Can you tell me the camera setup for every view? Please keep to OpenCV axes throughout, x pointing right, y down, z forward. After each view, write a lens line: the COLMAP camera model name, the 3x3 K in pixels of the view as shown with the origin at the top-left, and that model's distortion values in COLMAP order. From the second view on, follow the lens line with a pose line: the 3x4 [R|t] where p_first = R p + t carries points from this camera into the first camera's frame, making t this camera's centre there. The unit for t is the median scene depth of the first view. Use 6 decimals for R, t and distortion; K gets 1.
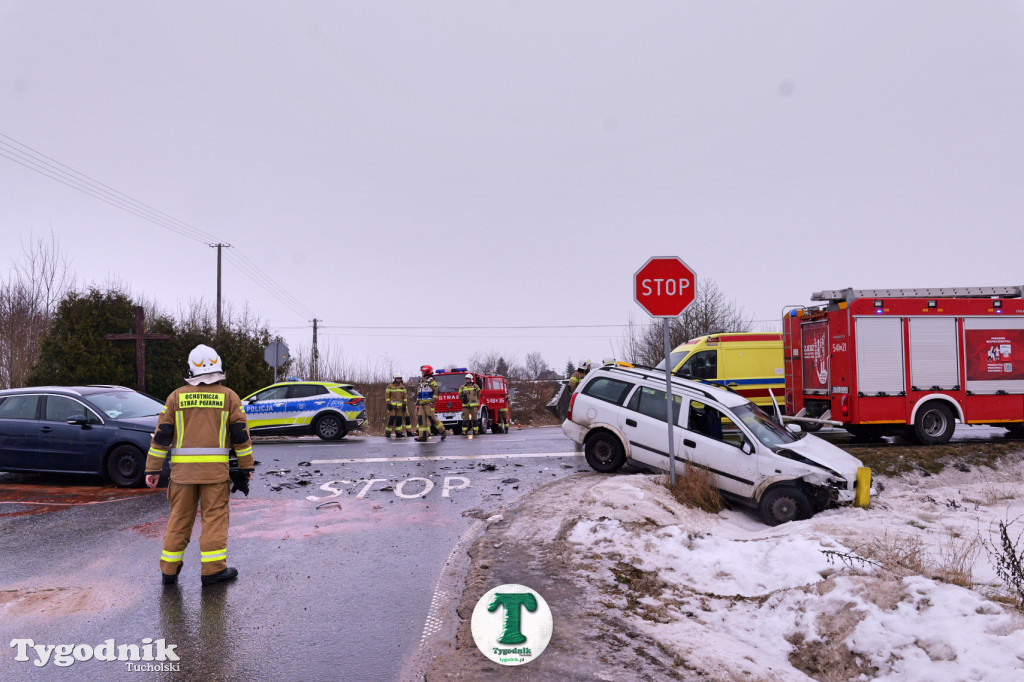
lens RADIAL K [[725.6, 0, 512.0], [0, 725.6, 341.0], [0, 0, 1]] dist [0.017615, -0.003197]
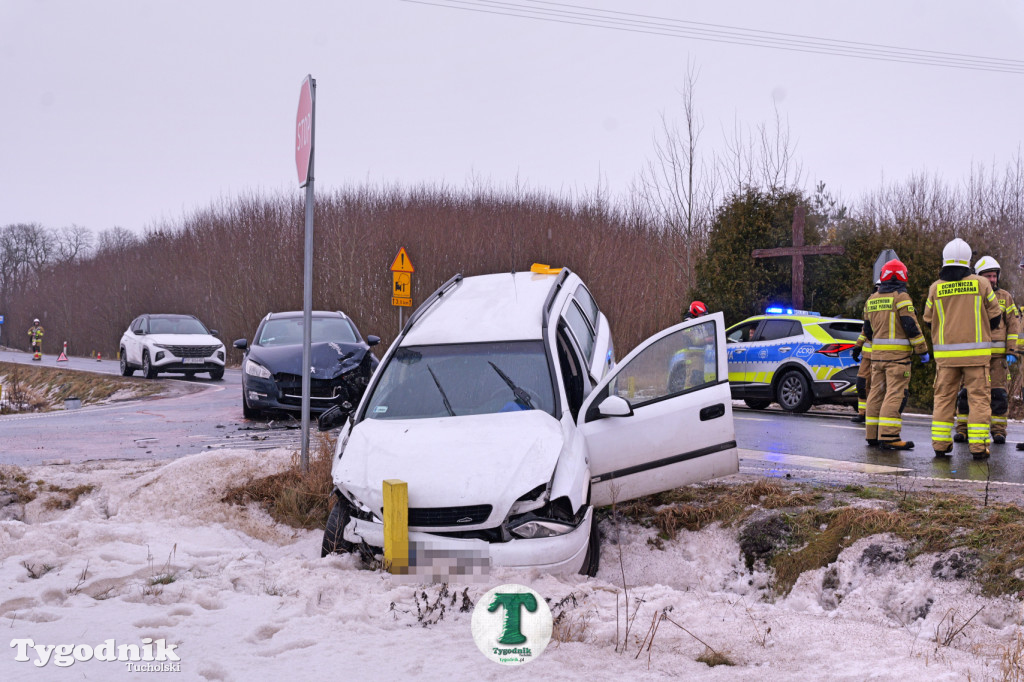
lens RADIAL K [[1256.9, 0, 498.4], [0, 1256.9, 344.2], [0, 0, 1]] dist [-0.015510, 0.022856]
pose [[0.395310, 0.023060, -0.918258, 1.009989], [0.035689, 0.998544, 0.040440, 0.050367], [0.917854, -0.048758, 0.393911, 0.624422]]
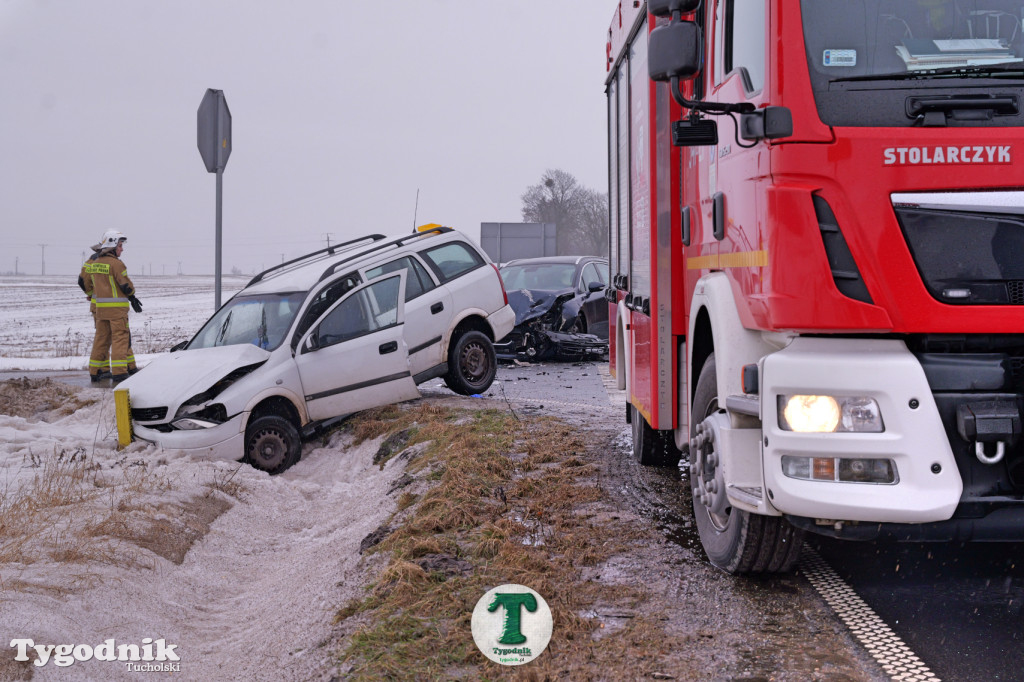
lens RADIAL K [[1803.3, 0, 512.0], [0, 1803.3, 341.0], [0, 0, 1]] dist [0.005815, 0.021148]
pose [[-0.147428, 0.053187, -0.987642, 1.715976], [0.060113, 0.997189, 0.044728, 0.065230], [0.987244, -0.052776, -0.150211, 1.339301]]
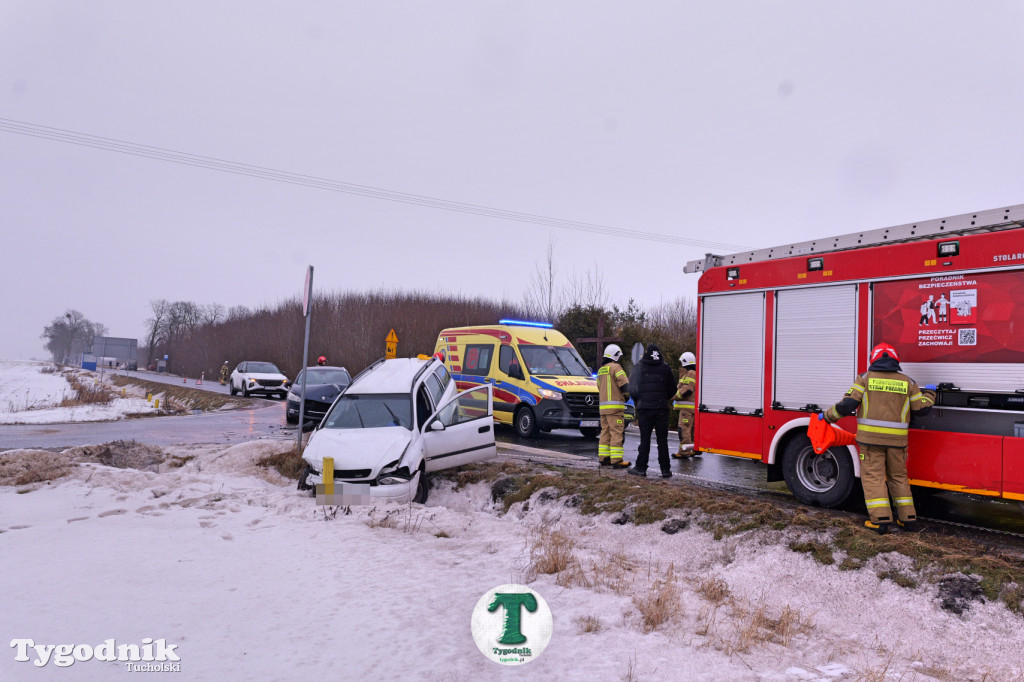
lens RADIAL K [[725.6, 0, 512.0], [0, 725.6, 341.0], [0, 0, 1]] dist [0.017615, -0.003197]
pose [[0.451948, -0.010173, -0.891986, 1.238853], [0.000717, 0.999939, -0.011041, 0.020572], [0.892044, 0.004350, 0.451928, 0.638065]]
